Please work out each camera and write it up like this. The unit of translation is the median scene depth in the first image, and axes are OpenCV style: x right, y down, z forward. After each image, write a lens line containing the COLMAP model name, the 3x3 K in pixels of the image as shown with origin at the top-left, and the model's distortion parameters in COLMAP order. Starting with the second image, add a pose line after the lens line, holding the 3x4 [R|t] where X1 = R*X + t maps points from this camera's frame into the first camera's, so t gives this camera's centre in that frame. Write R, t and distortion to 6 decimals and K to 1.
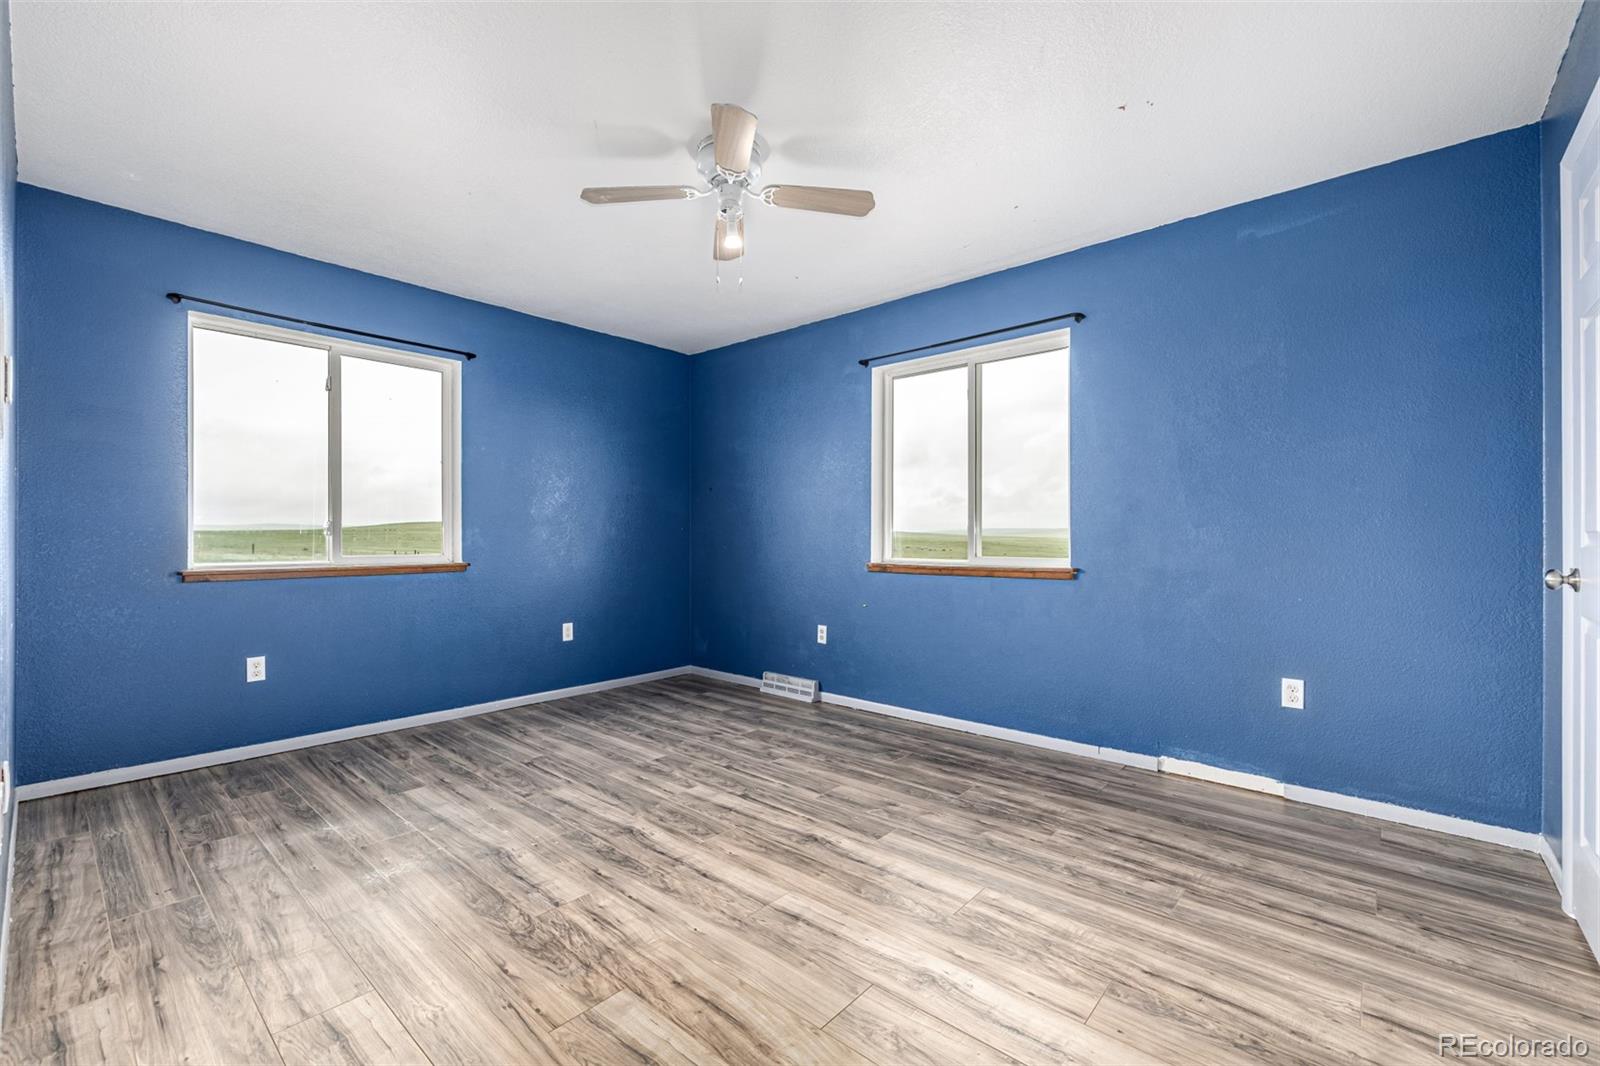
lens RADIAL K [[667.5, 0, 783.3], [0, 667.5, 532.3], [0, 0, 1]] dist [0.002234, -0.000448]
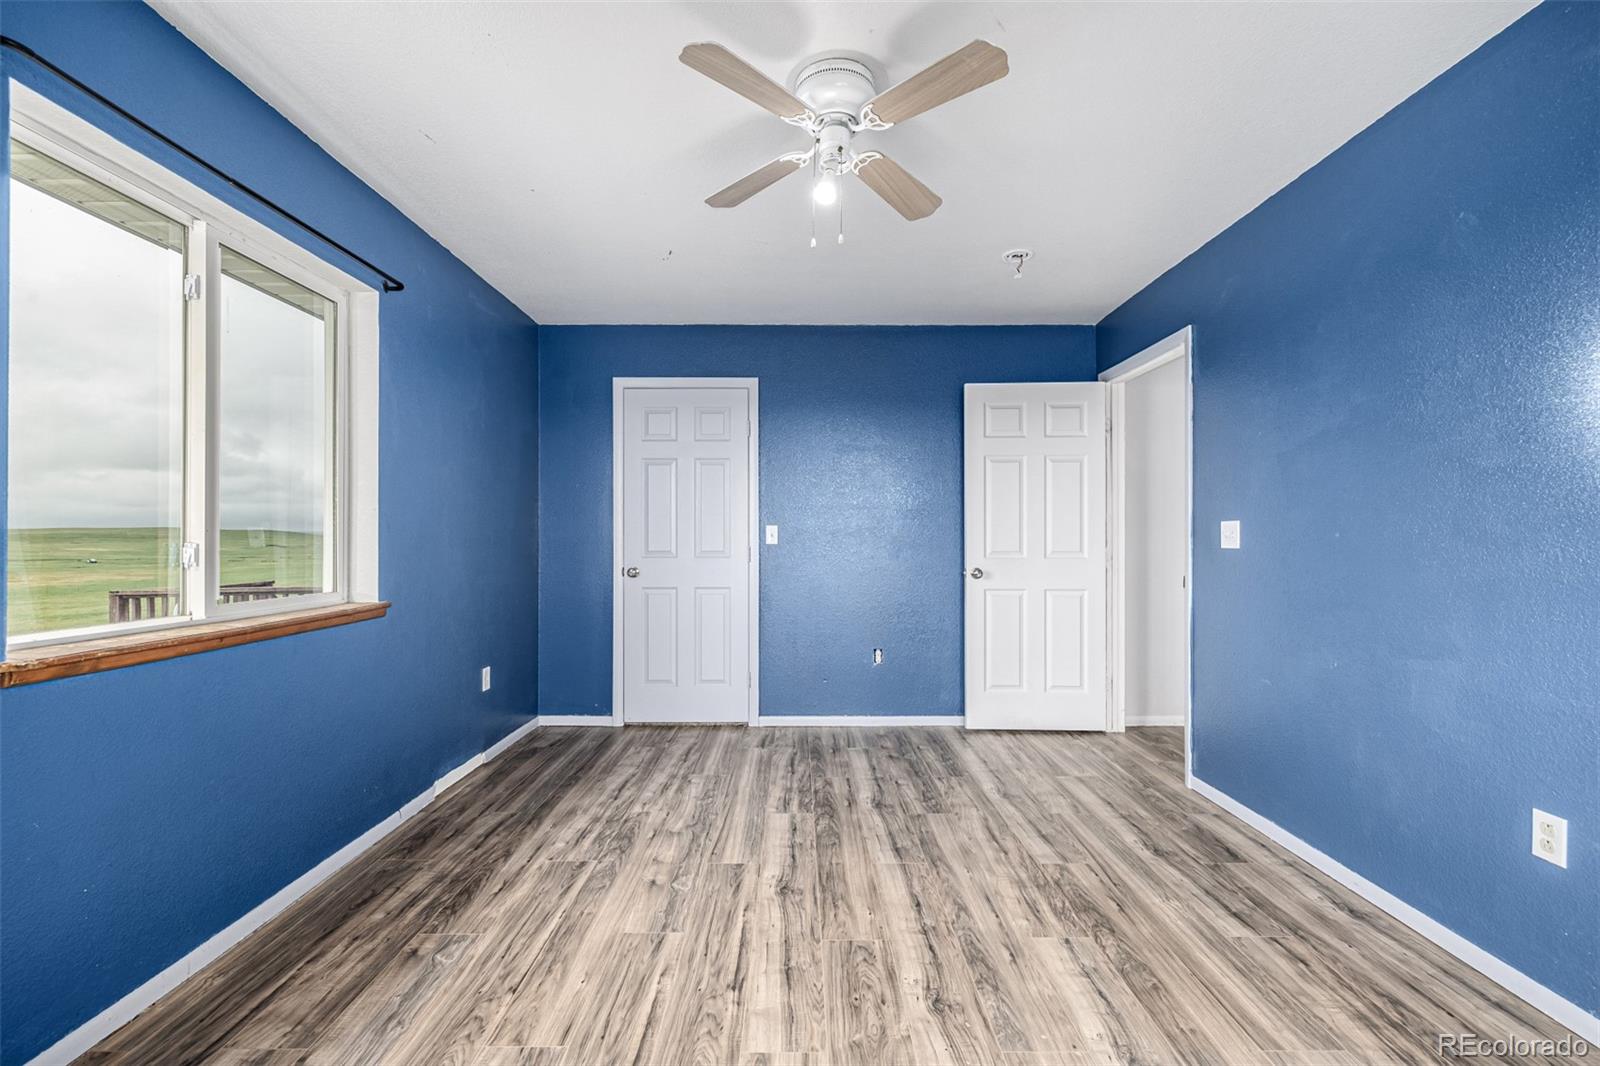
lens RADIAL K [[667.5, 0, 784.4], [0, 667.5, 538.6], [0, 0, 1]] dist [0.002234, -0.000448]
pose [[-0.658232, -0.005454, 0.752795, -0.707401], [-0.009195, 0.999957, -0.000795, -0.041468], [-0.752759, -0.007446, -0.658254, 1.728228]]
